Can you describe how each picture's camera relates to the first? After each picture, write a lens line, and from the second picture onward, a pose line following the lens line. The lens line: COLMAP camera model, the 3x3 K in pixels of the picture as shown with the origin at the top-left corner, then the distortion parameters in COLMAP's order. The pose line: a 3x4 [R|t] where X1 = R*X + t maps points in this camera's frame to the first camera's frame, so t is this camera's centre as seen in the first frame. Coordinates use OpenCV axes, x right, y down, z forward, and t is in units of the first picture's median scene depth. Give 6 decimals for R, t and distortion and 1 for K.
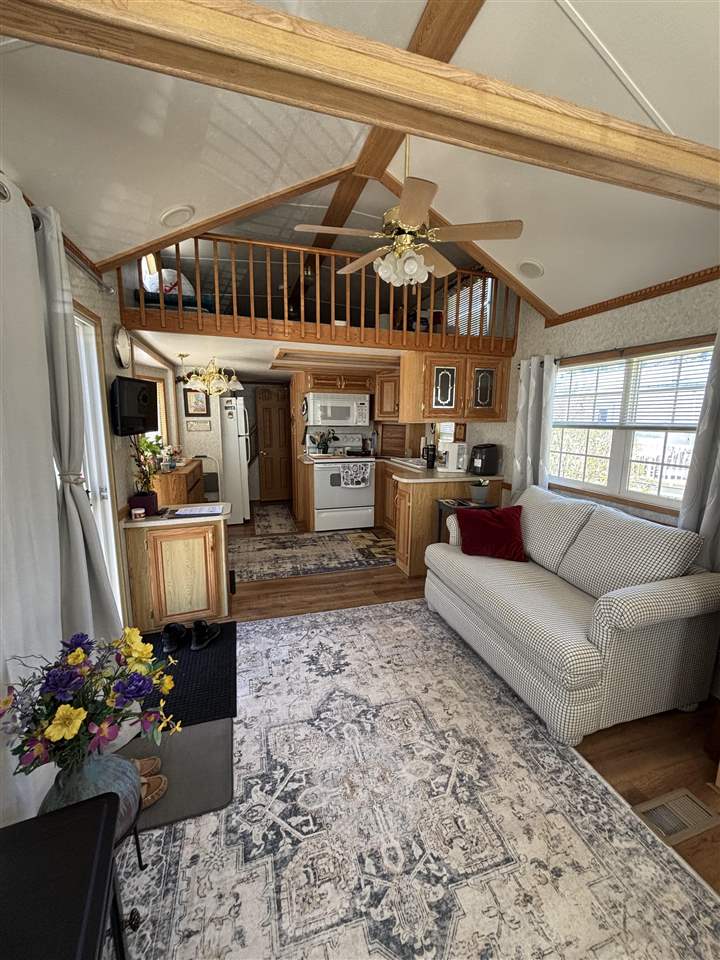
lens RADIAL K [[386.6, 0, 362.4], [0, 386.6, 479.1], [0, 0, 1]] dist [-0.000871, 0.000670]
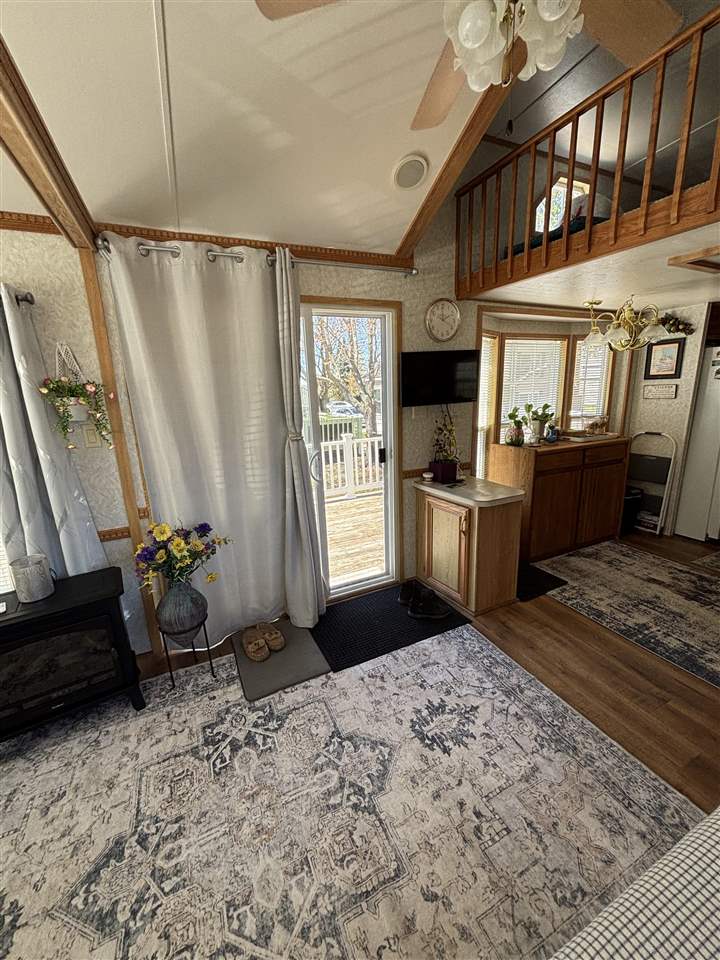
lens RADIAL K [[387.2, 0, 359.3], [0, 387.2, 481.2], [0, 0, 1]] dist [-0.008028, 0.006388]
pose [[0.138851, 0.223474, -0.964769, 0.449171], [-0.121327, 0.970706, 0.207387, -0.103073], [0.982853, 0.088257, 0.161897, 0.624639]]
